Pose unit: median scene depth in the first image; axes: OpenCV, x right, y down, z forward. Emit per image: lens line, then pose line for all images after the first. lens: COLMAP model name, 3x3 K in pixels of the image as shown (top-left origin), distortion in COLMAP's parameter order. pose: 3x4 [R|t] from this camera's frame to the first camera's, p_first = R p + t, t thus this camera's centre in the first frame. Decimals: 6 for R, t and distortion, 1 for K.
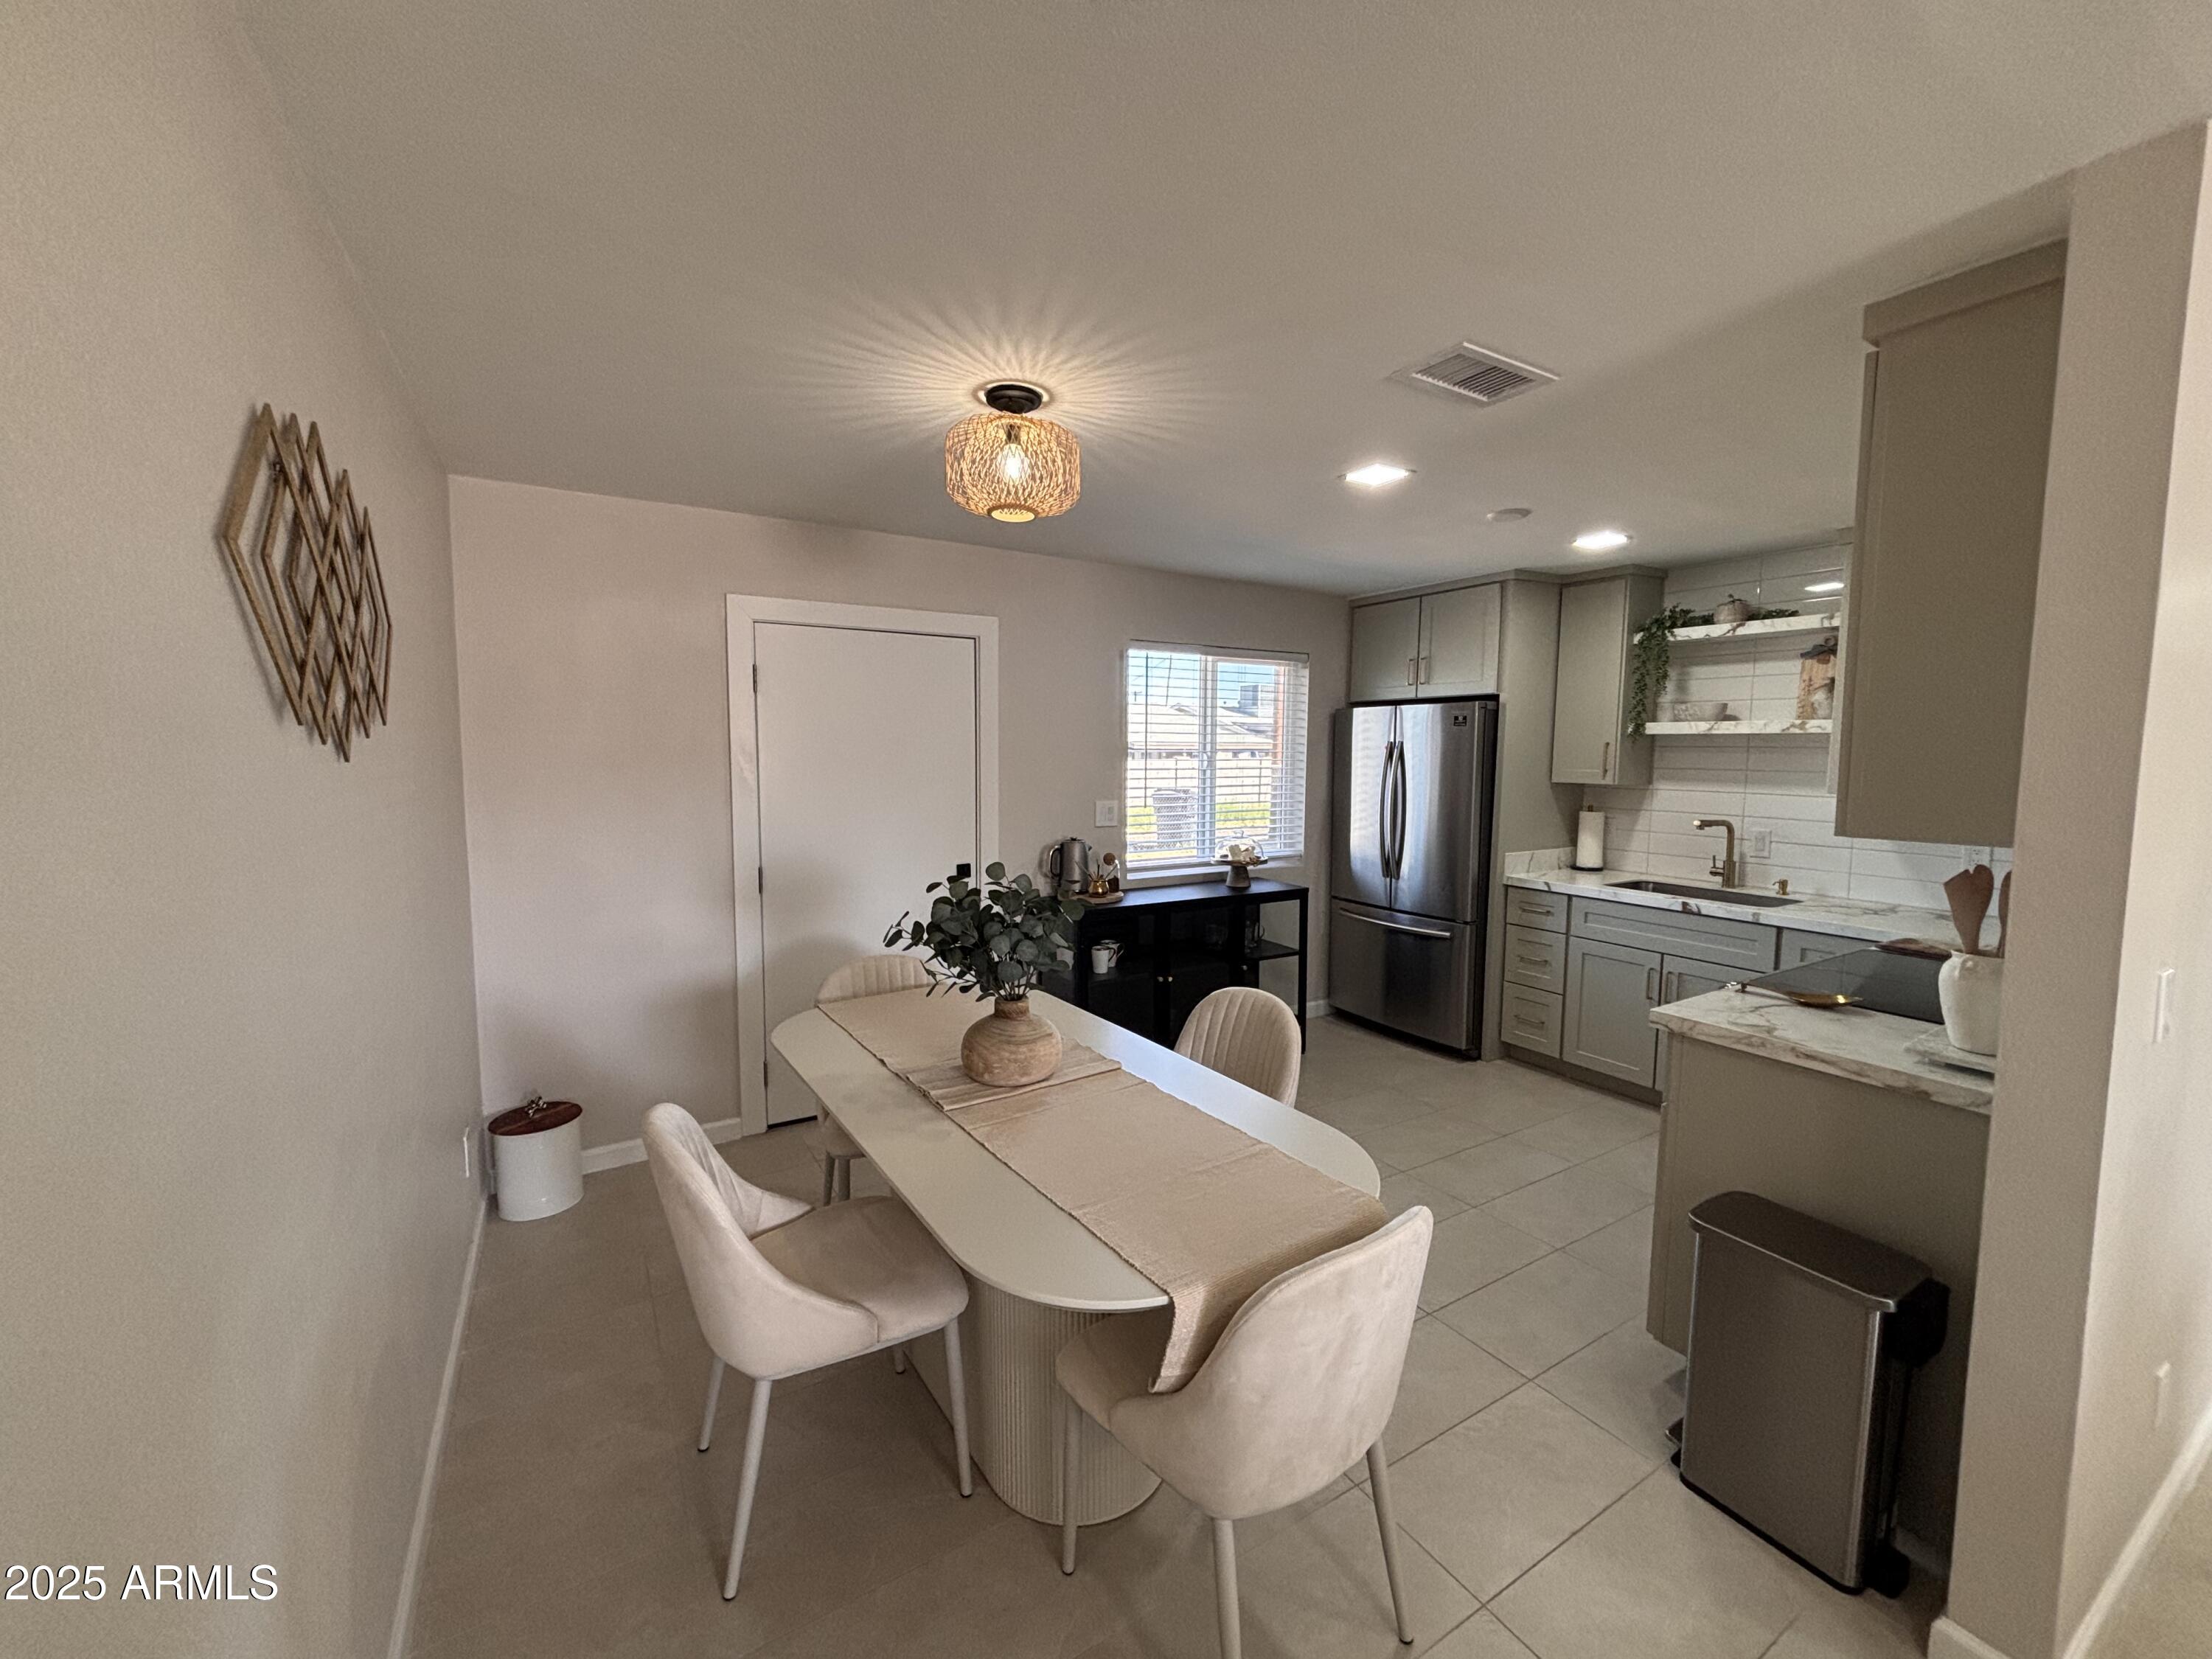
lens RADIAL K [[895.1, 0, 1107.1], [0, 895.1, 818.5], [0, 0, 1]] dist [-0.012441, -0.000137]
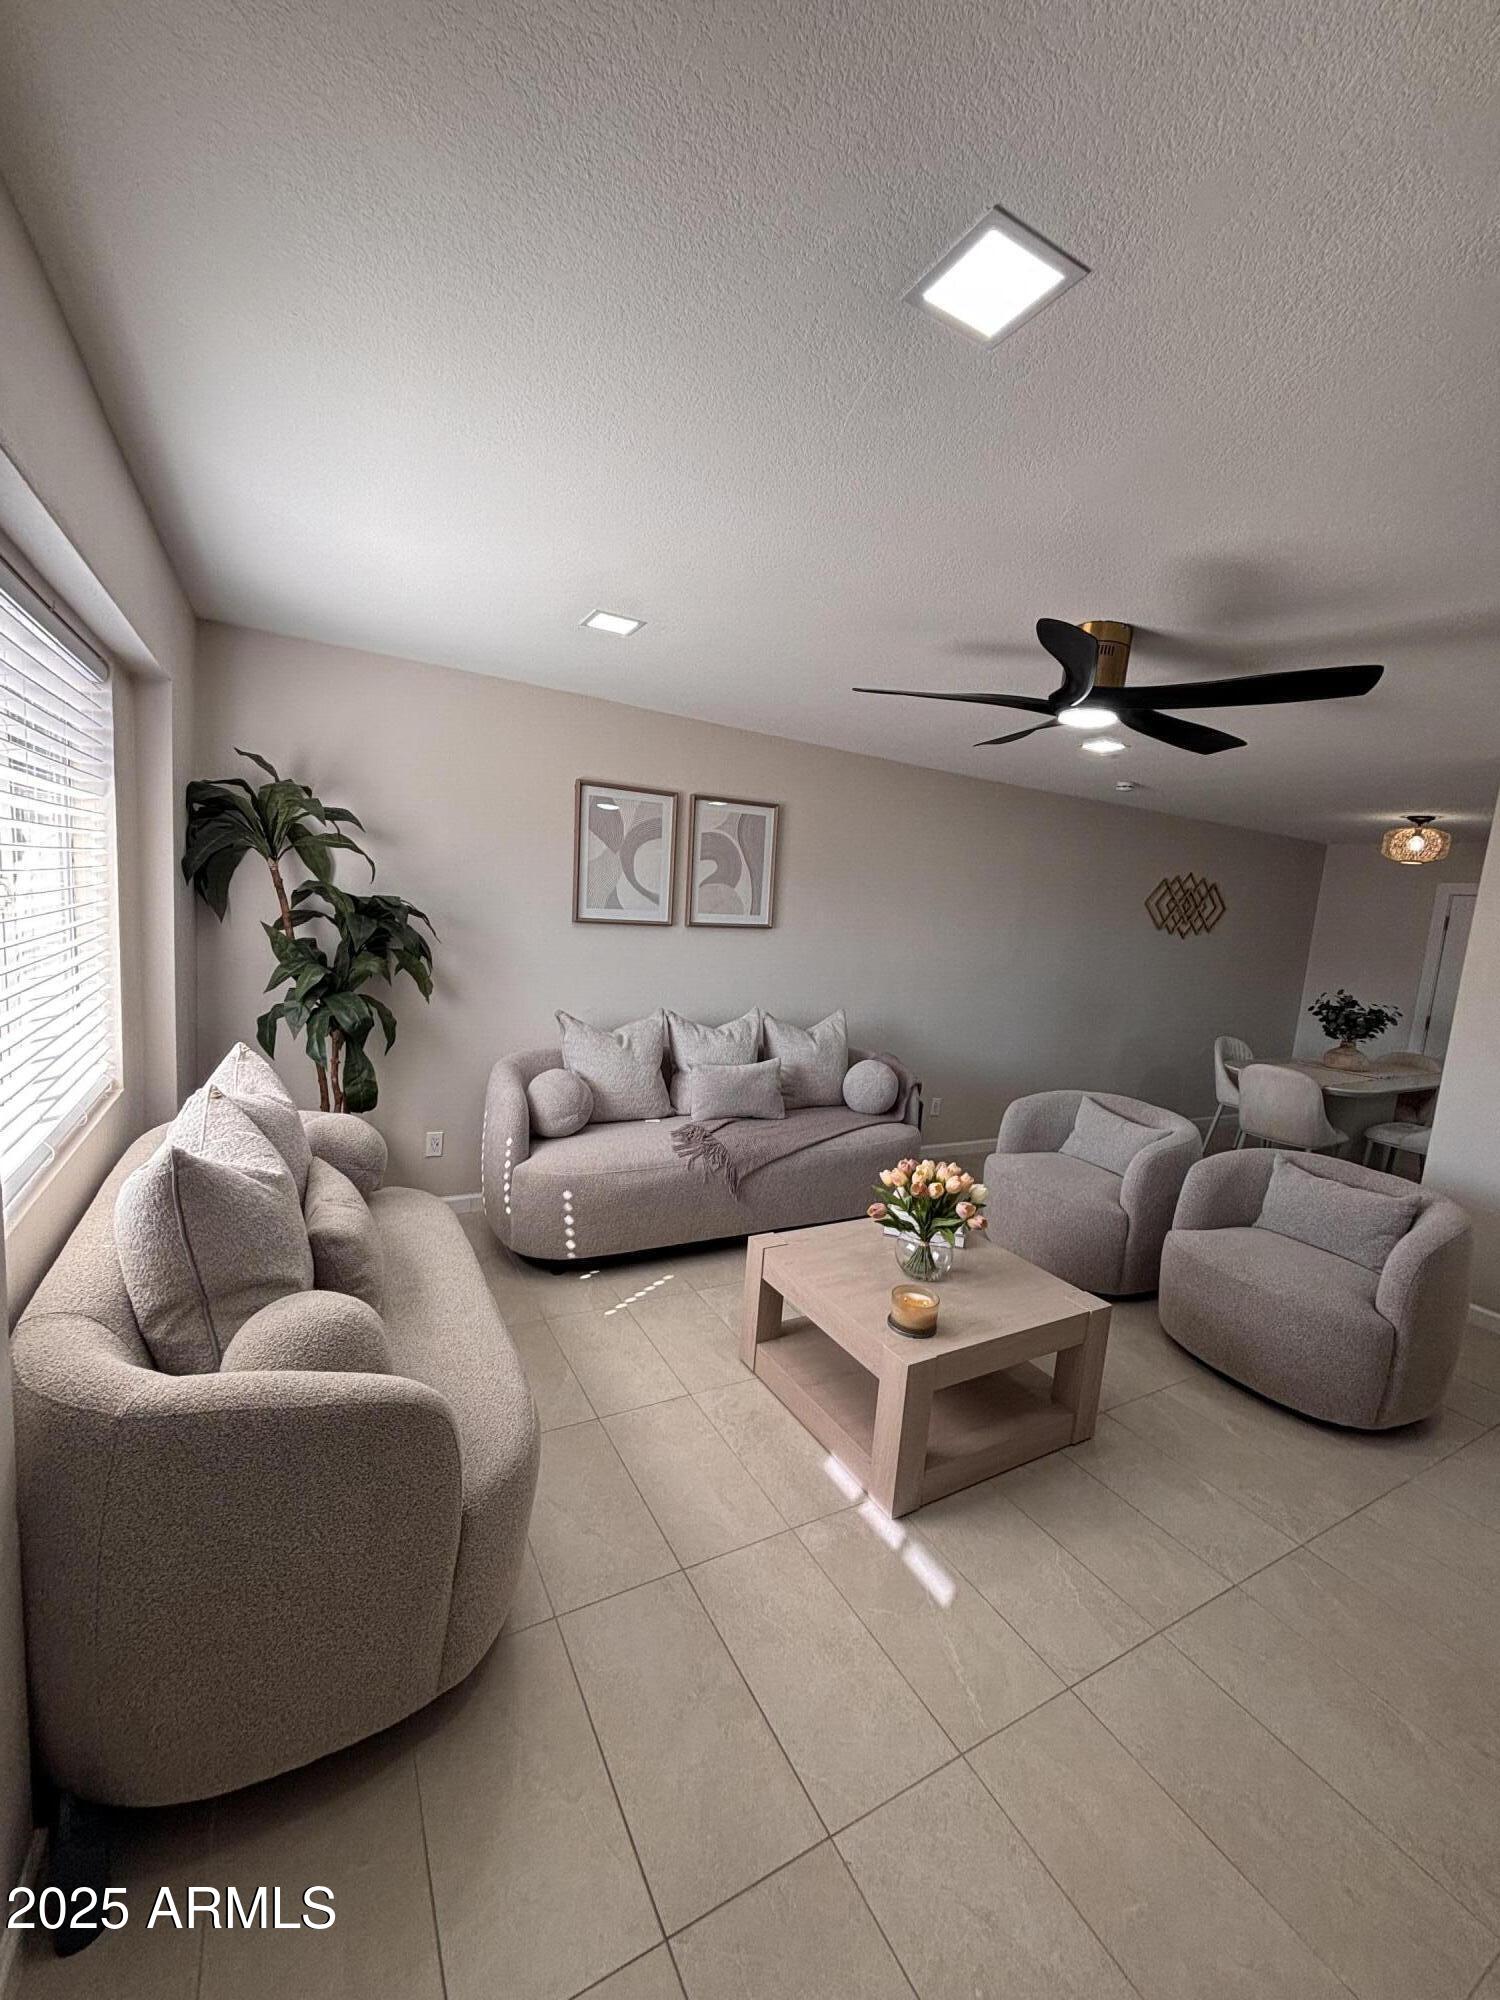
lens RADIAL K [[809.3, 0, 753.9], [0, 809.3, 1007.6], [0, 0, 1]] dist [-0.012441, -0.000137]
pose [[-0.034662, 0.139636, -0.989596, 1.435395], [-0.156190, 0.977267, 0.143367, 0.018020], [0.987119, 0.159535, -0.012065, -0.483092]]
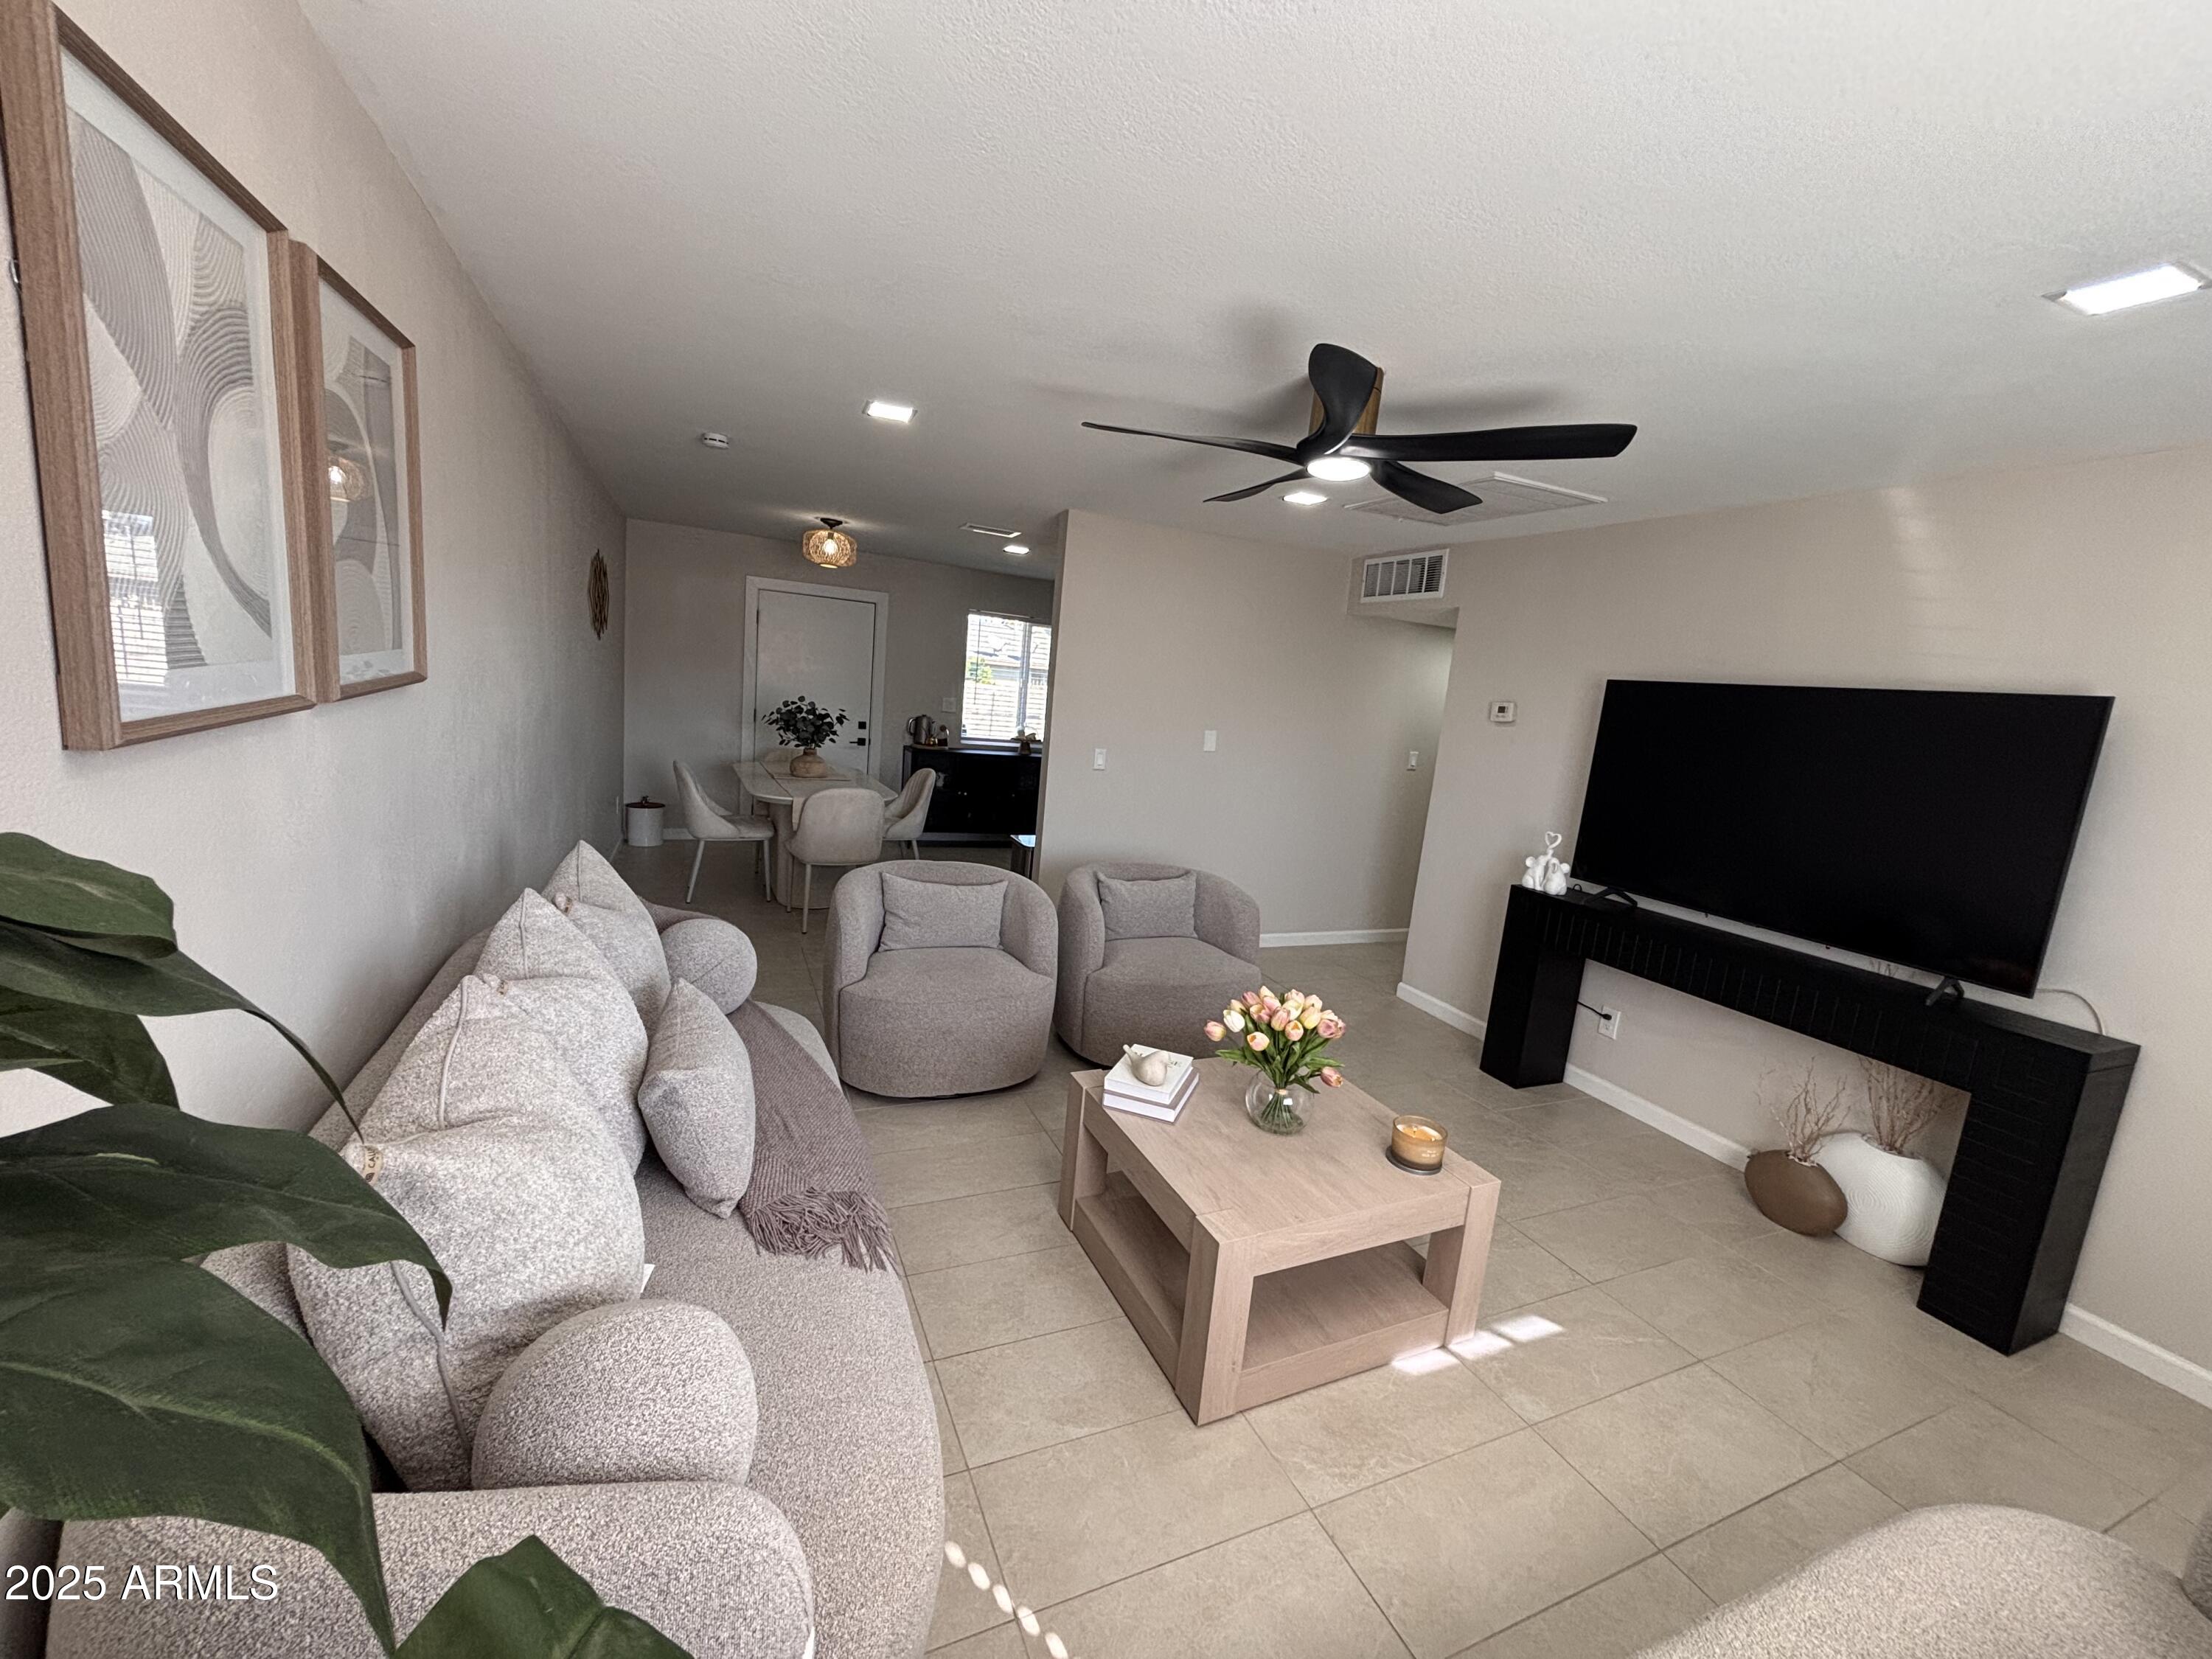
lens RADIAL K [[895.1, 0, 1106.8], [0, 895.1, 828.4], [0, 0, 1]] dist [-0.012441, -0.000137]
pose [[0.987755, 0.114211, -0.106281, 0.661864], [-0.105574, 0.990888, 0.083637, 0.070889], [0.114865, -0.071393, 0.990812, -0.965243]]
